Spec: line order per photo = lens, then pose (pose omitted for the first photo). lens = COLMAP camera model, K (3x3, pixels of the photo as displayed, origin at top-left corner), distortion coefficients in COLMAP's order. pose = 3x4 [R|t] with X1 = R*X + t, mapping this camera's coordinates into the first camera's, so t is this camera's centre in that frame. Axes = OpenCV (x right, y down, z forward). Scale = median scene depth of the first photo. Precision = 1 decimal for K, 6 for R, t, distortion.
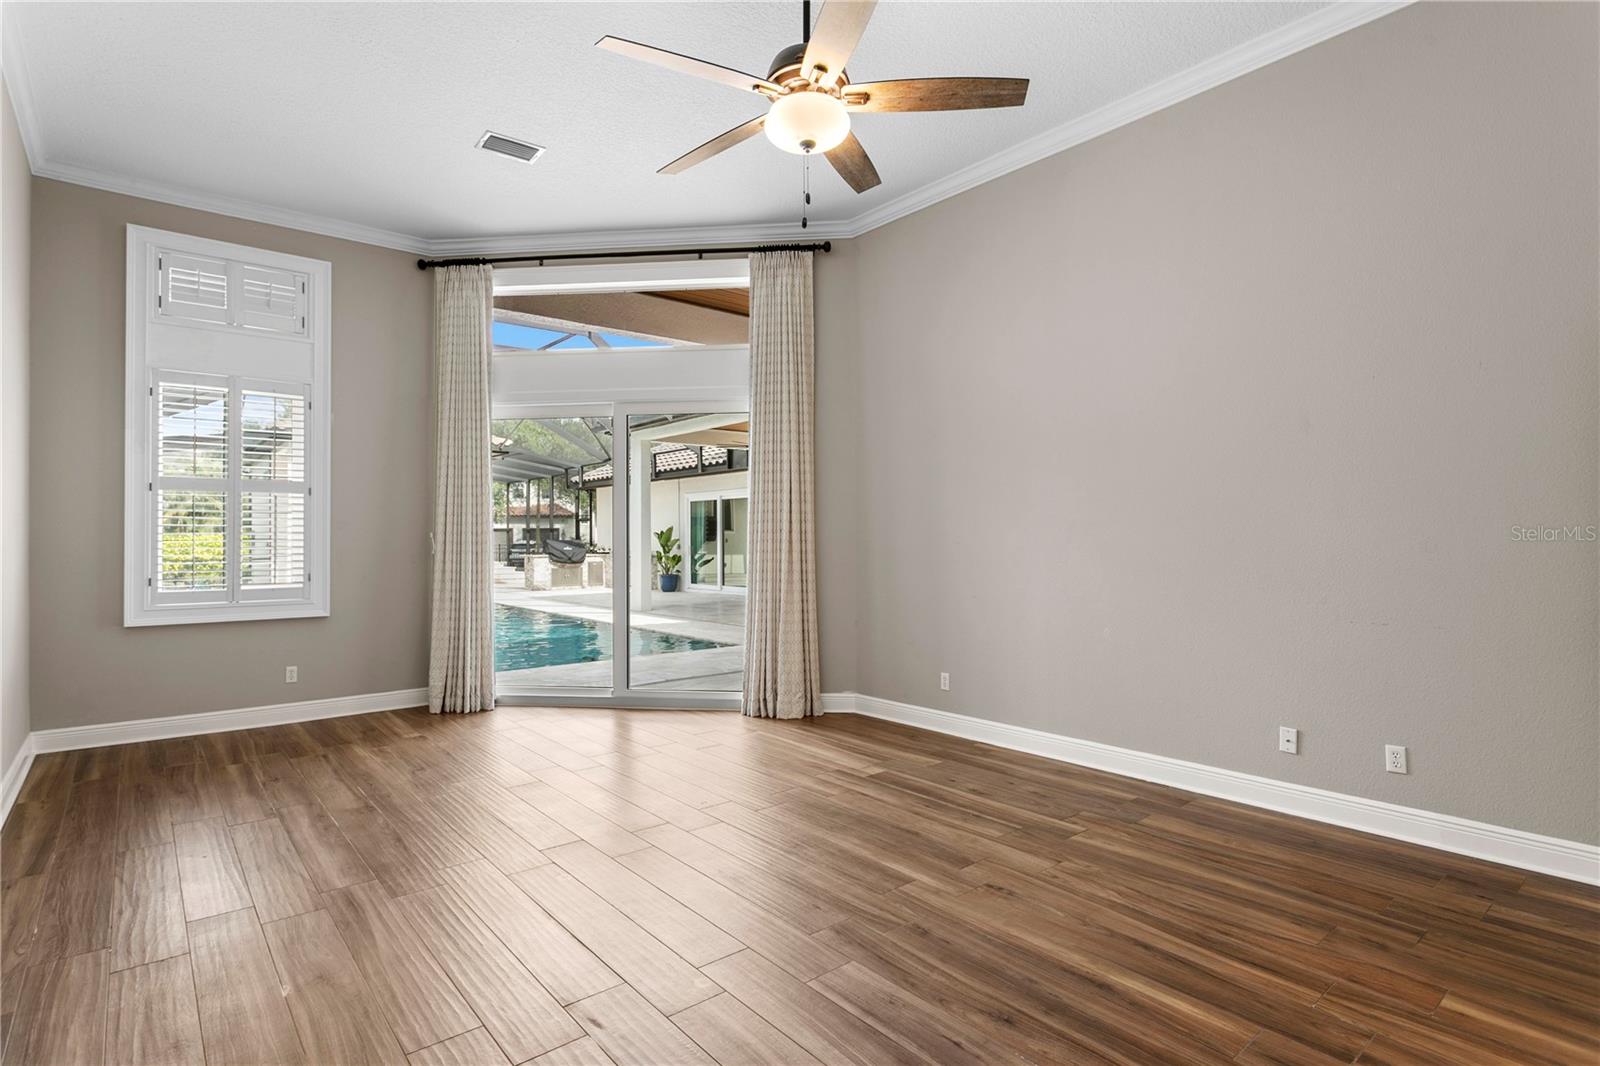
lens RADIAL K [[802.6, 0, 791.1], [0, 802.6, 532.9], [0, 0, 1]] dist [0.005914, 0.000323]
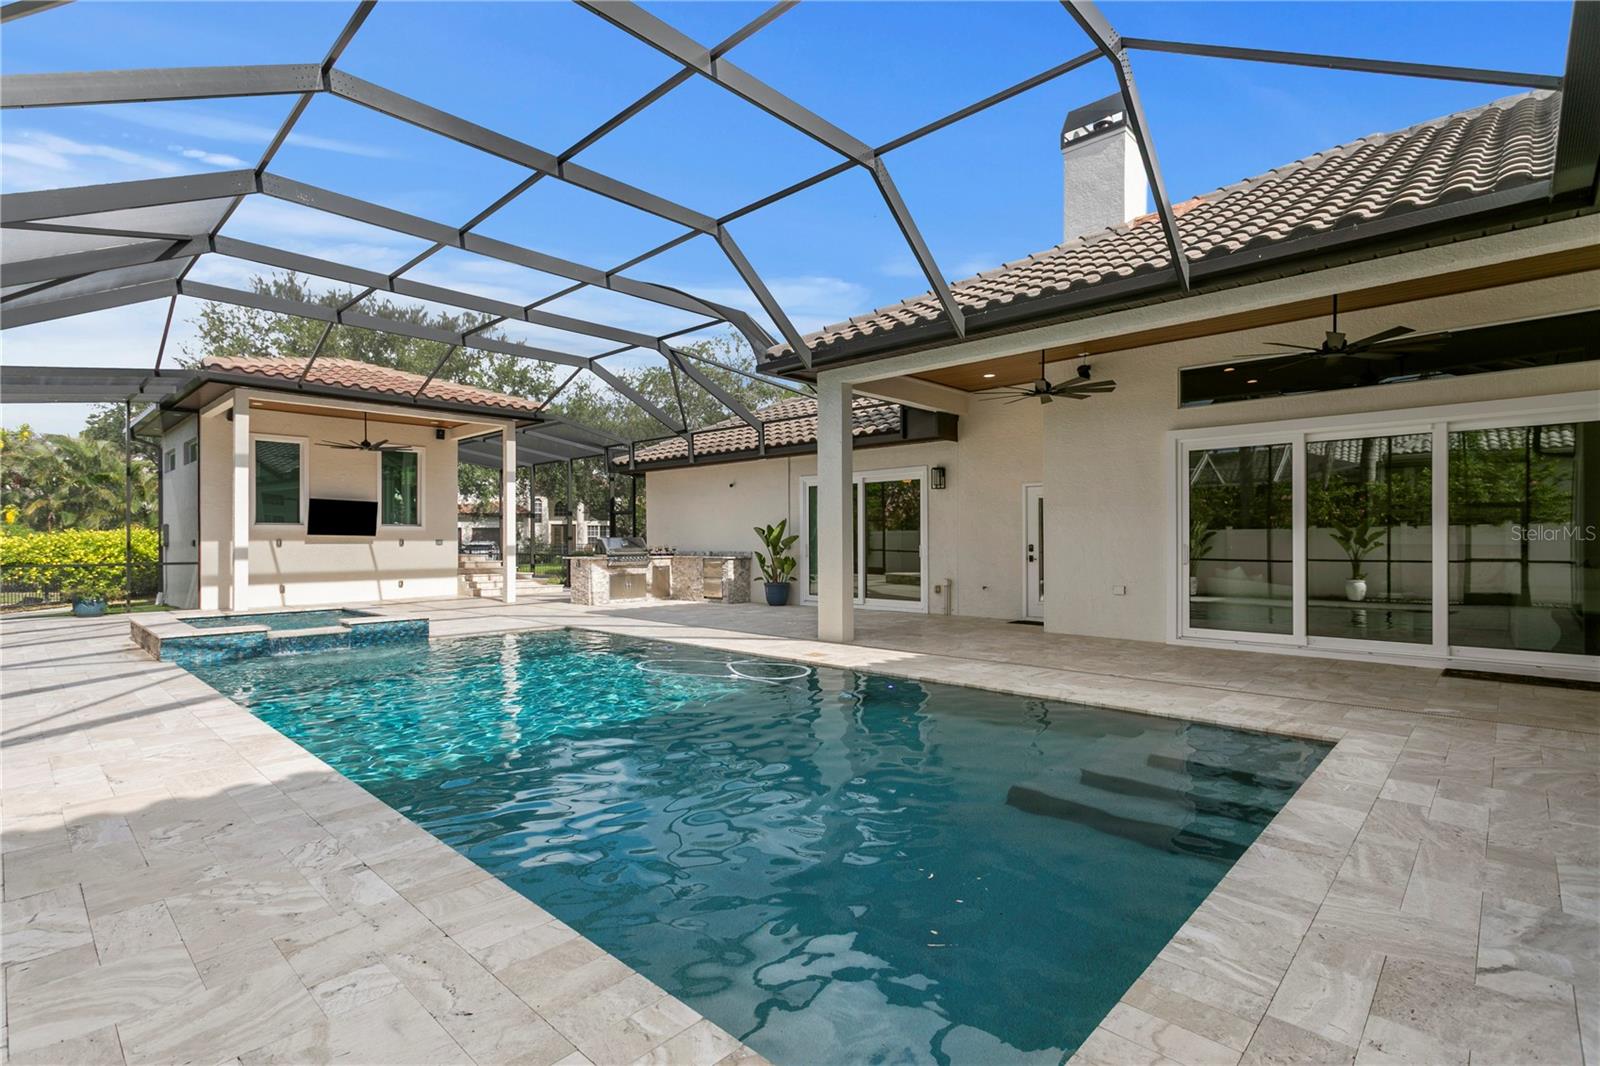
lens RADIAL K [[757.2, 0, 803.1], [0, 757.2, 536.7], [0, 0, 1]] dist [0.001611, 0.001639]
pose [[0.991372, -0.000752, 0.131079, -0.402127], [-0.000277, 0.999969, 0.007834, 0.005471], [-0.131081, -0.007803, 0.991341, 0.522418]]
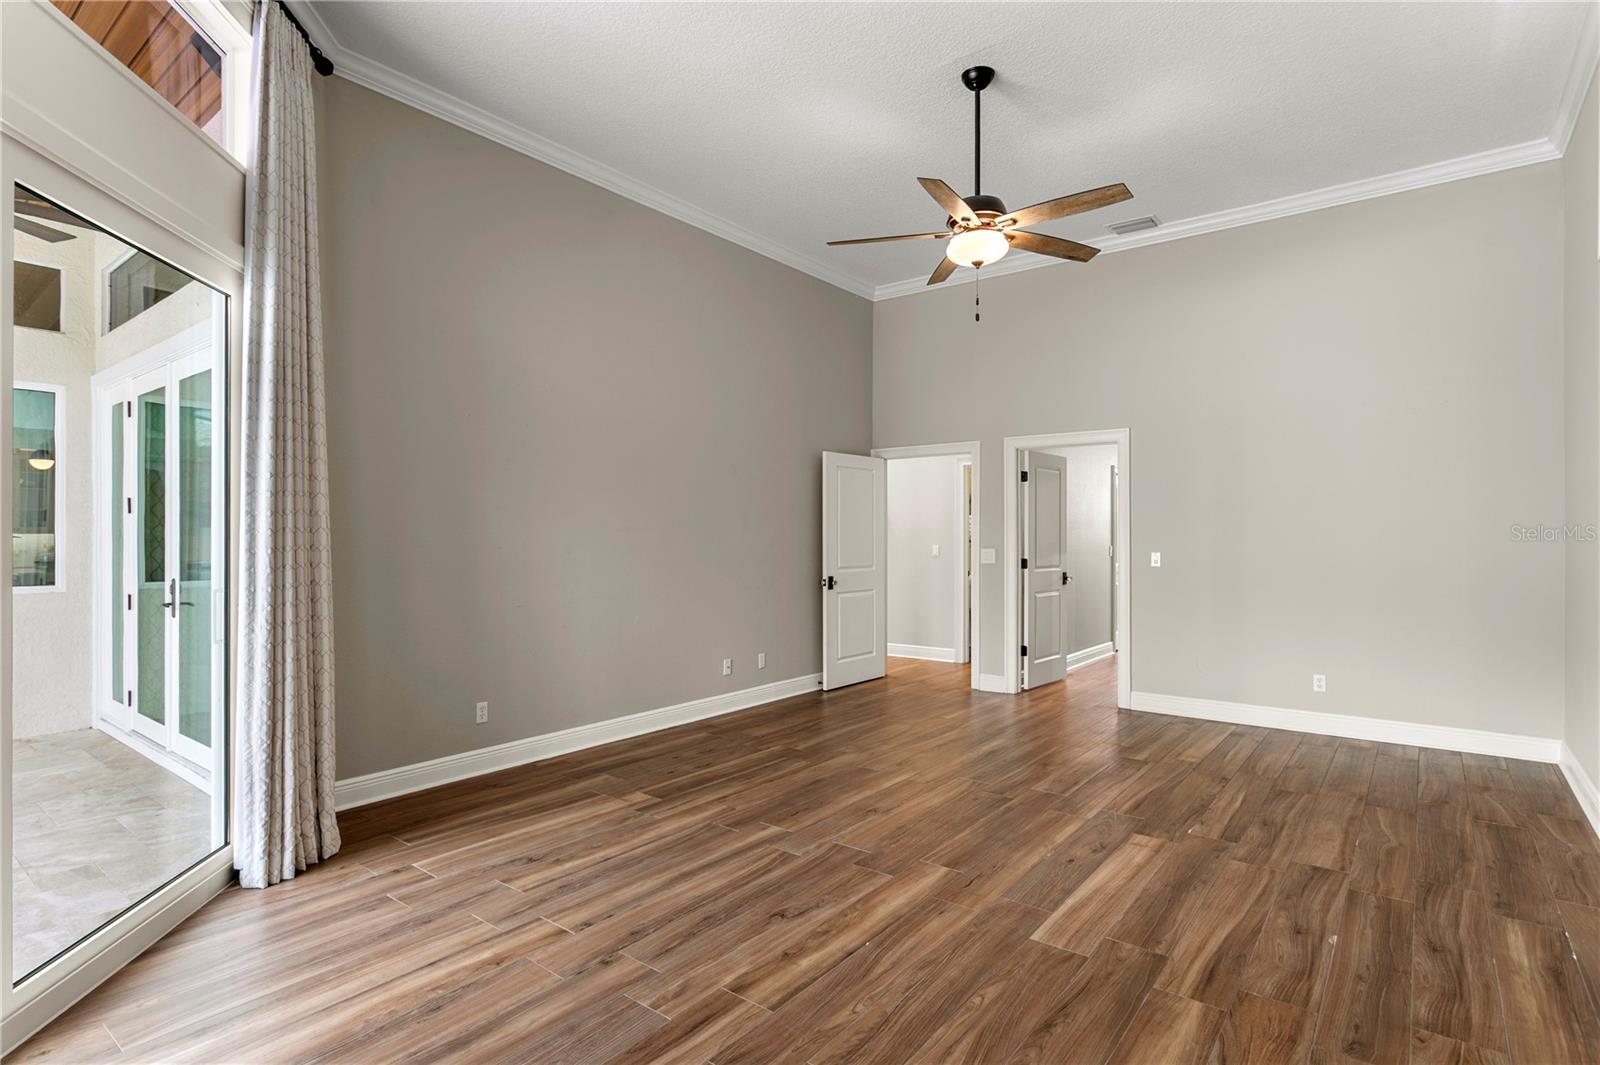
lens RADIAL K [[802.6, 0, 793.0], [0, 802.6, 539.2], [0, 0, 1]] dist [0.005914, 0.000323]
pose [[-0.215145, 0.005569, 0.976566, -0.831278], [-0.006993, 0.999949, -0.007243, 0.013069], [-0.976557, -0.008388, -0.215095, 1.049564]]
